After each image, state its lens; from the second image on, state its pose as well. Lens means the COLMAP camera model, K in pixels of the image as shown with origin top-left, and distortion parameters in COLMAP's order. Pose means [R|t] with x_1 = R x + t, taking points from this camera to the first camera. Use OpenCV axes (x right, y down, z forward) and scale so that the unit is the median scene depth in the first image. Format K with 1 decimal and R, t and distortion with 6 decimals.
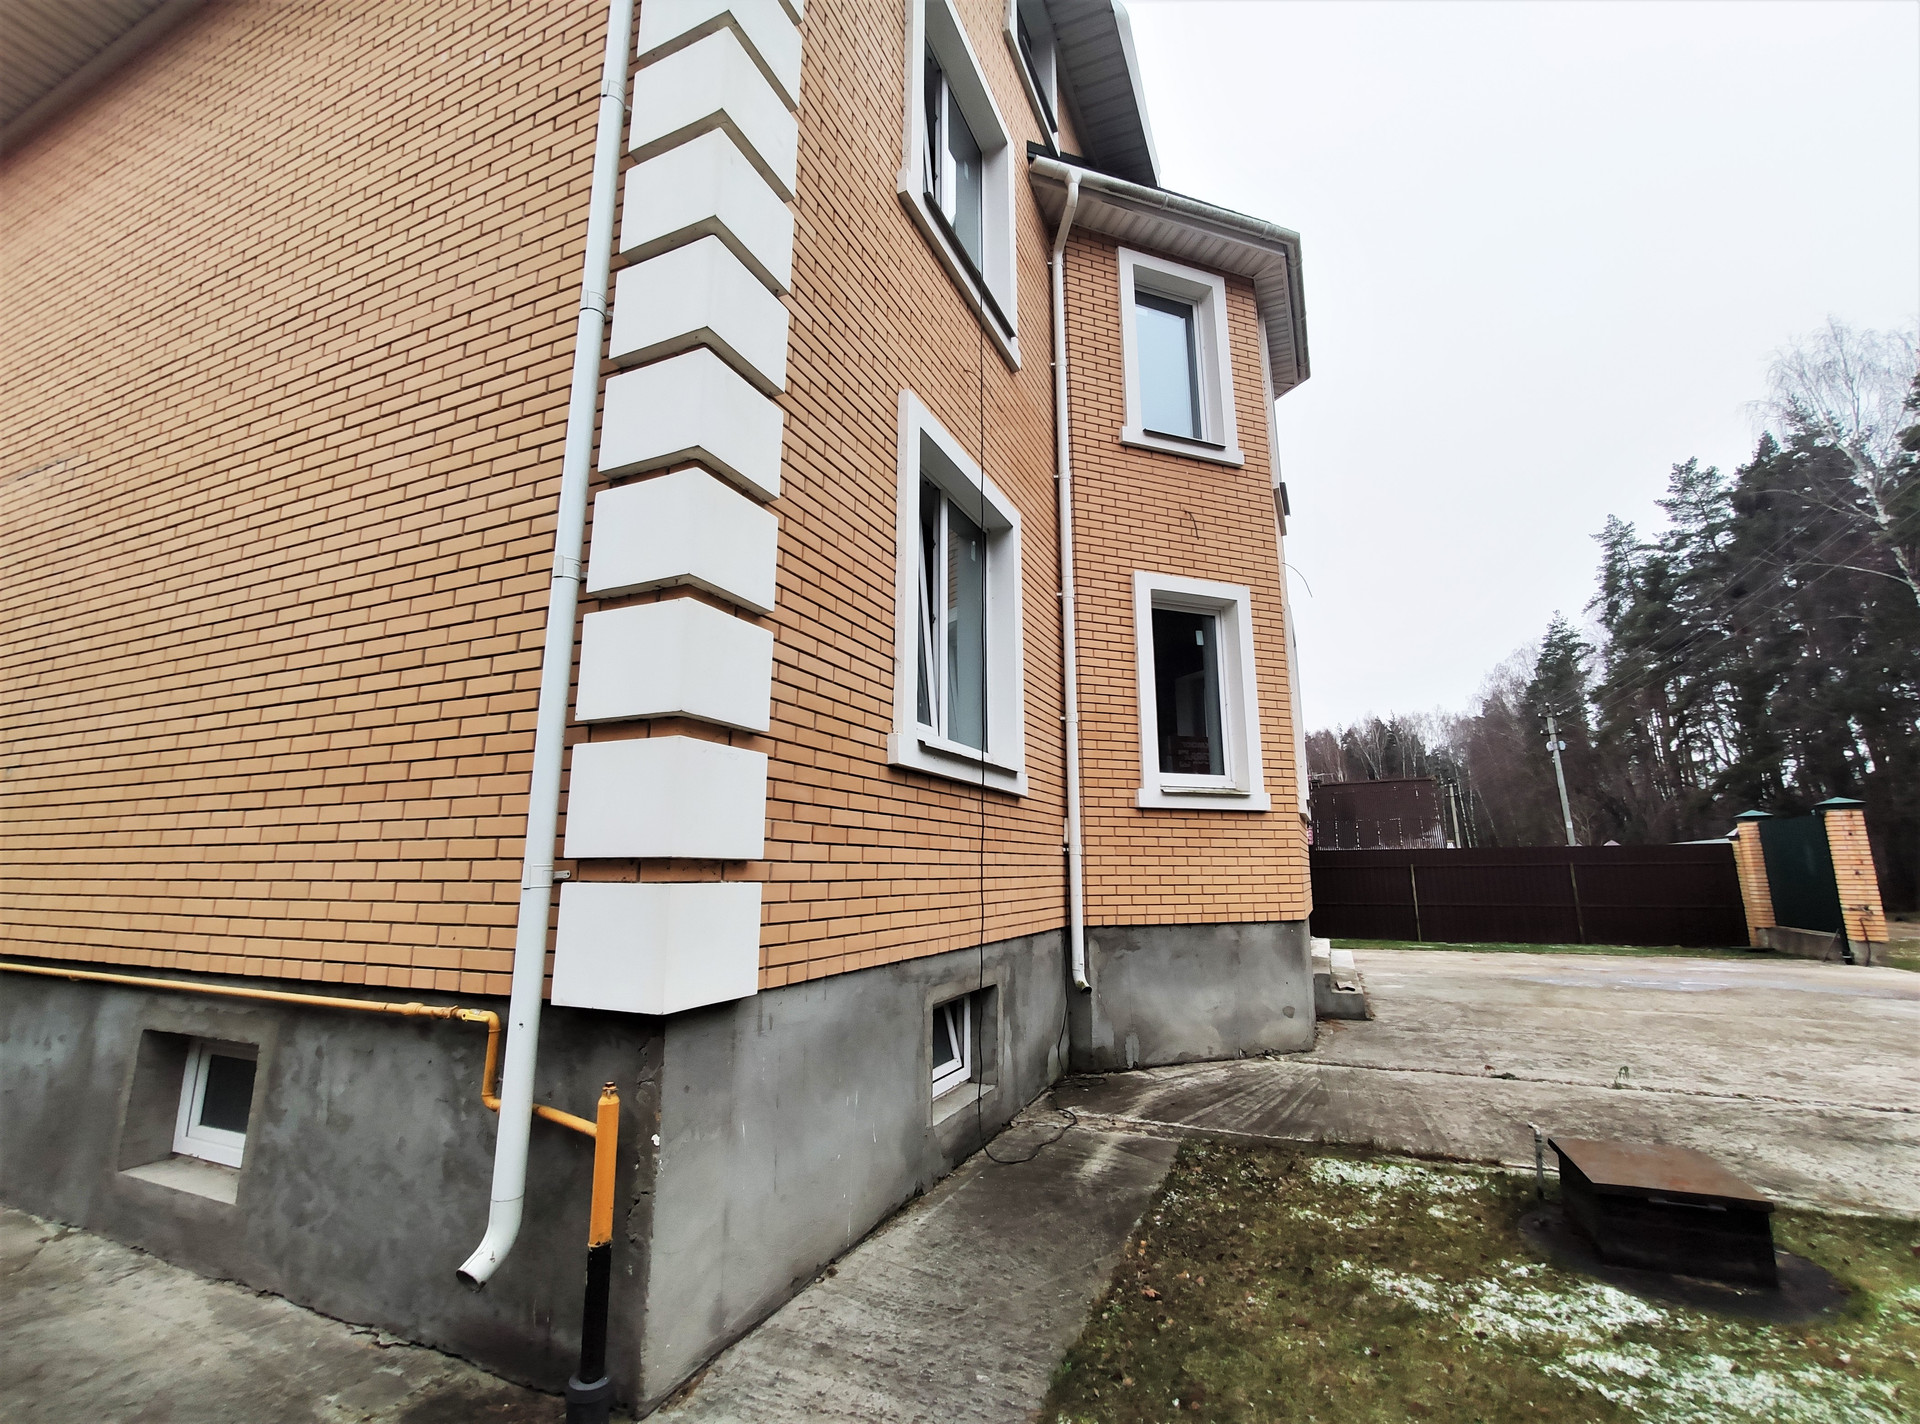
lens RADIAL K [[831.6, 0, 963.0], [0, 831.6, 708.6], [0, 0, 1]] dist [-0.021093, 0.007638]
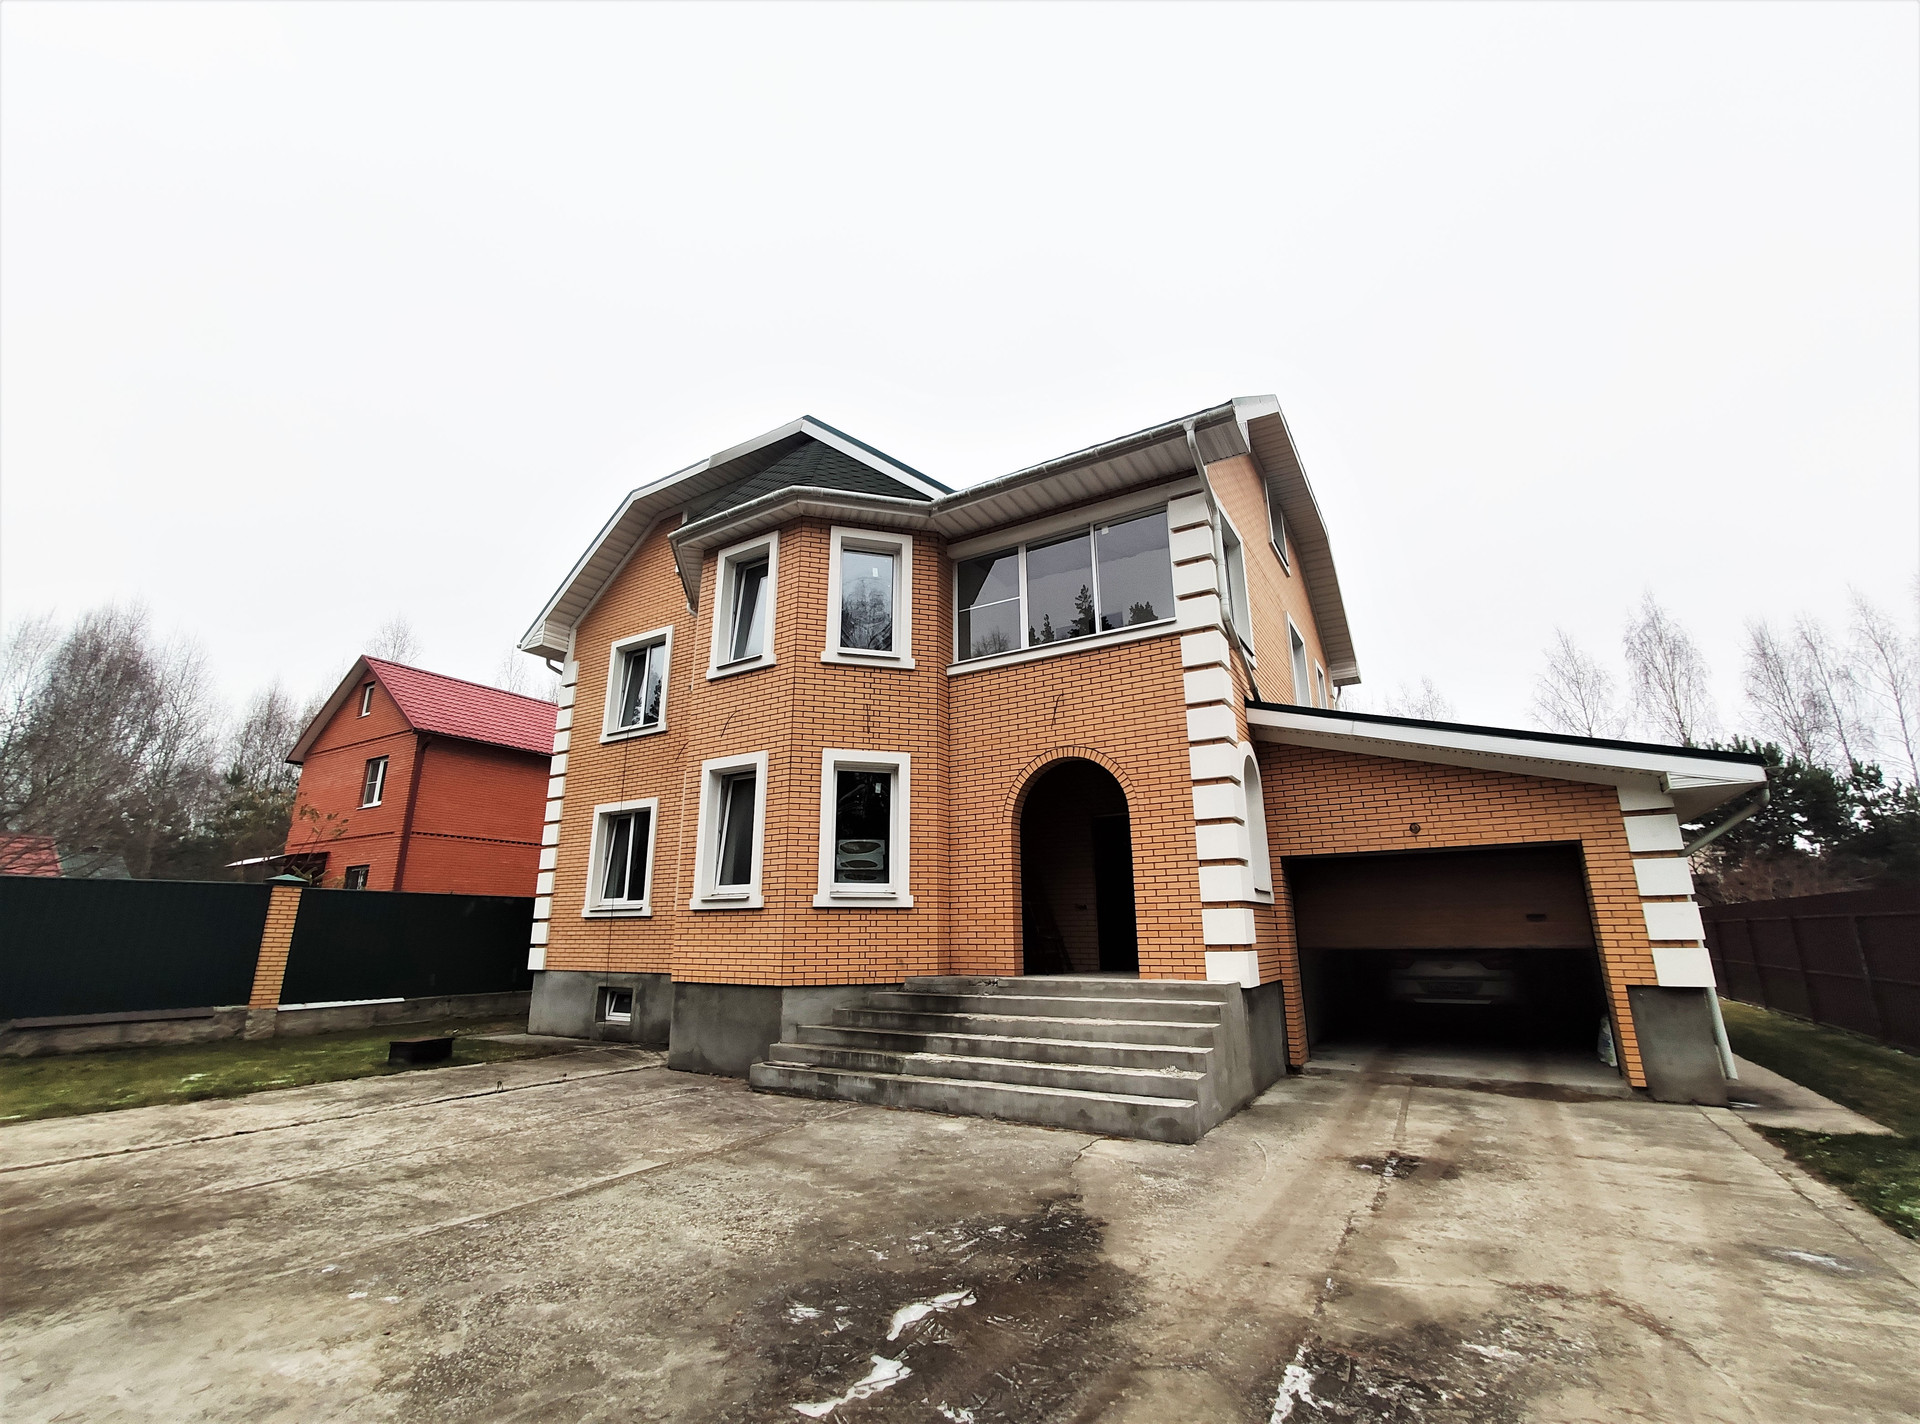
lens RADIAL K [[831.6, 0, 961.5], [0, 831.6, 708.9], [0, 0, 1]] dist [-0.021093, 0.007638]
pose [[-0.136530, -0.254922, -0.957274, 1.893255], [0.199846, 0.939368, -0.278656, 0.305570], [0.970269, -0.229352, -0.077307, 1.709079]]
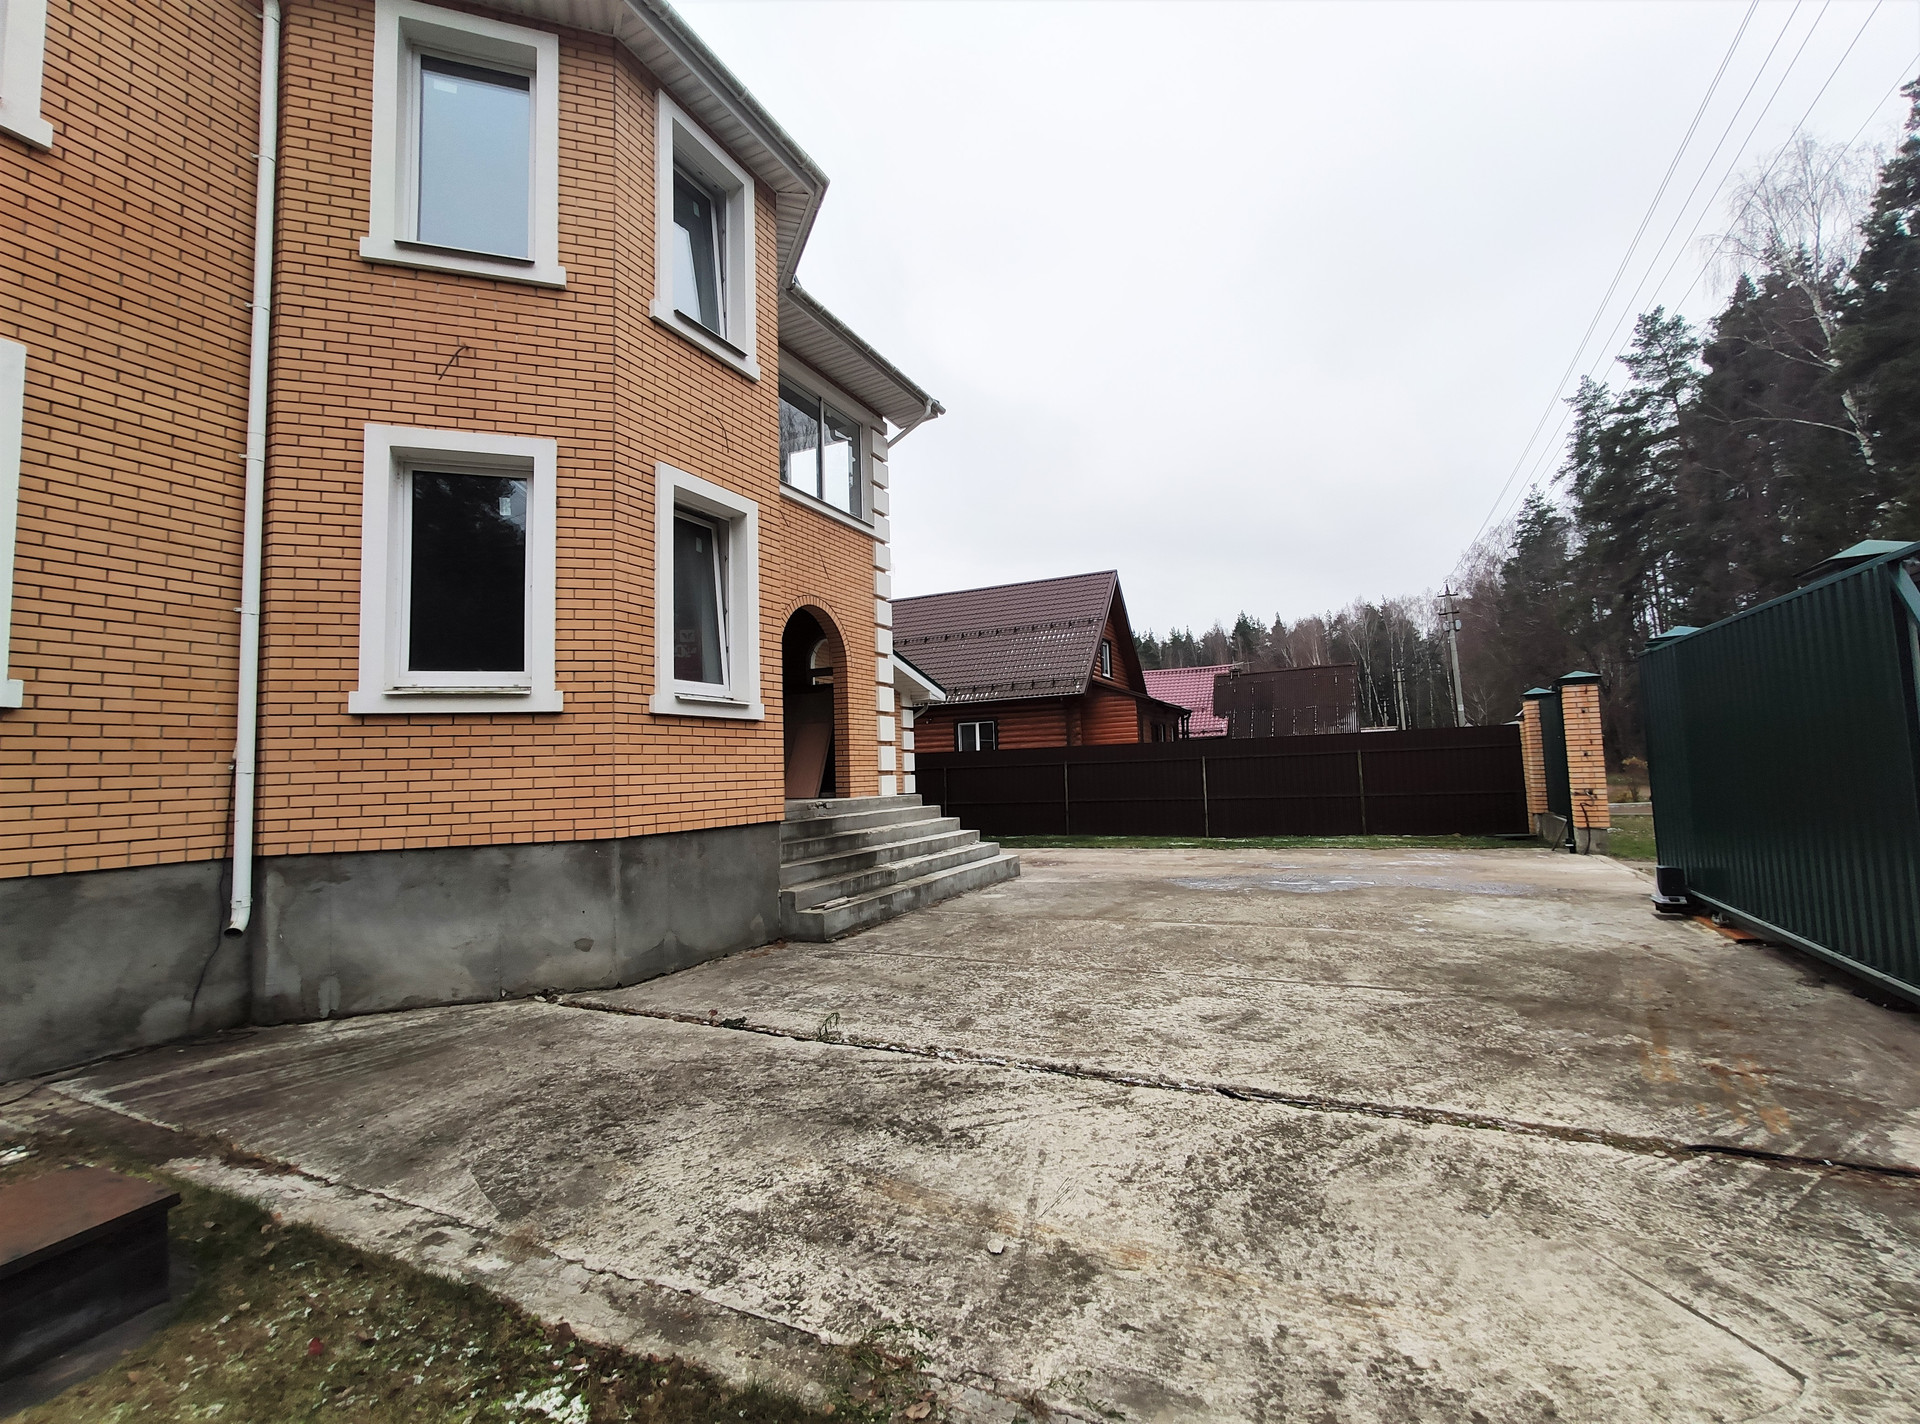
lens RADIAL K [[831.6, 0, 960.9], [0, 831.6, 704.0], [0, 0, 1]] dist [-0.021093, 0.007638]
pose [[0.999256, -0.033748, -0.018648, 0.761440], [0.035645, 0.992952, 0.113031, 0.034632], [0.014702, -0.113611, 0.993417, 0.174202]]
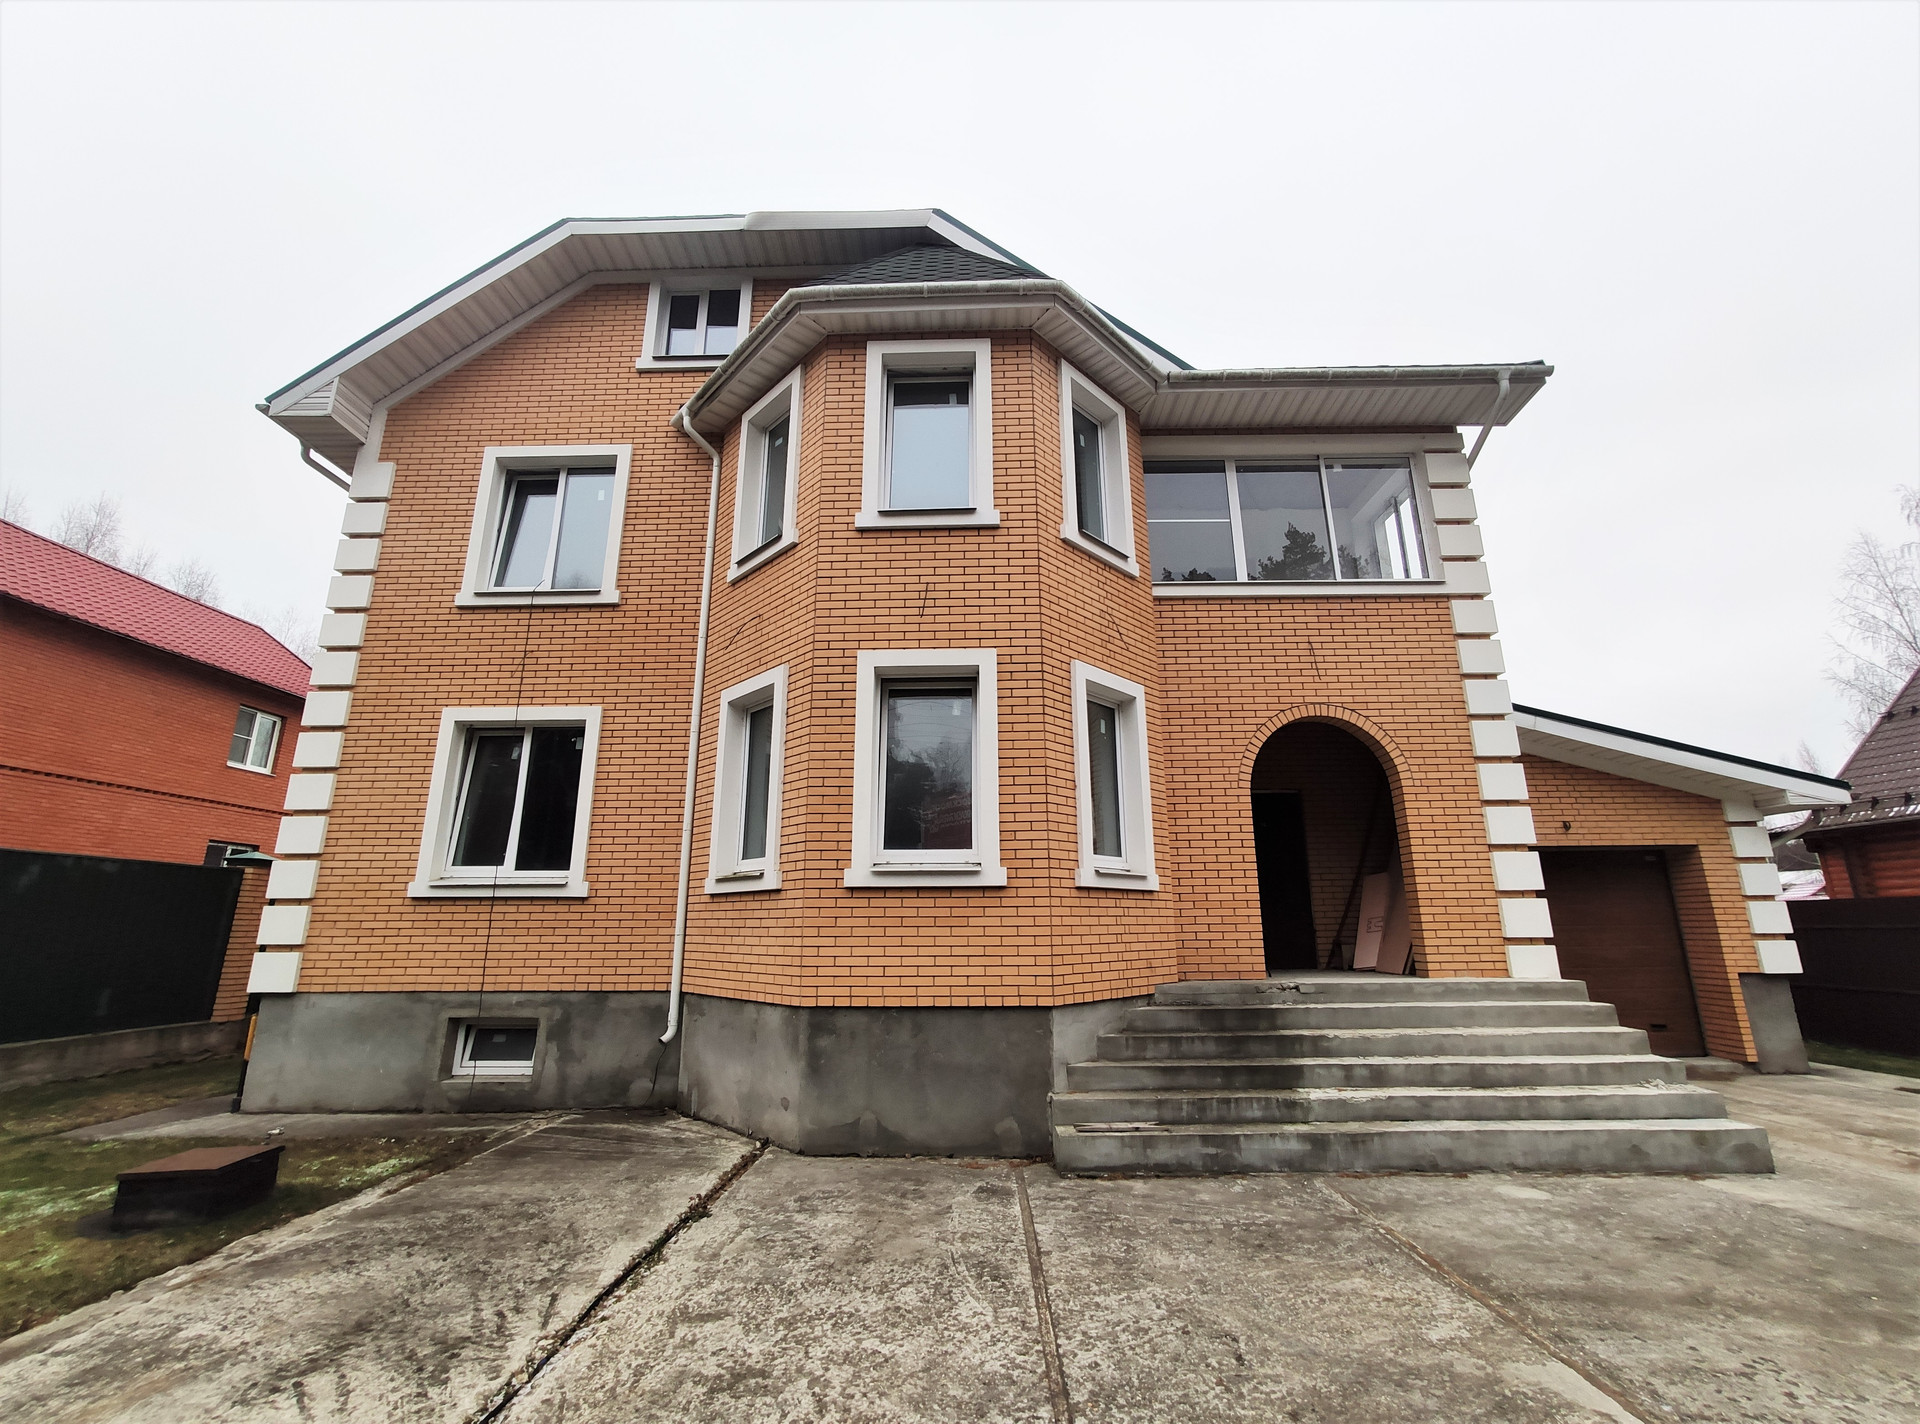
lens RADIAL K [[831.6, 0, 962.9], [0, 831.6, 704.0], [0, 0, 1]] dist [-0.021093, 0.007638]
pose [[0.385921, -0.241378, -0.890394, 1.343757], [0.183337, 0.965979, -0.182406, 0.126628], [0.904131, -0.092849, 0.417045, 0.783059]]
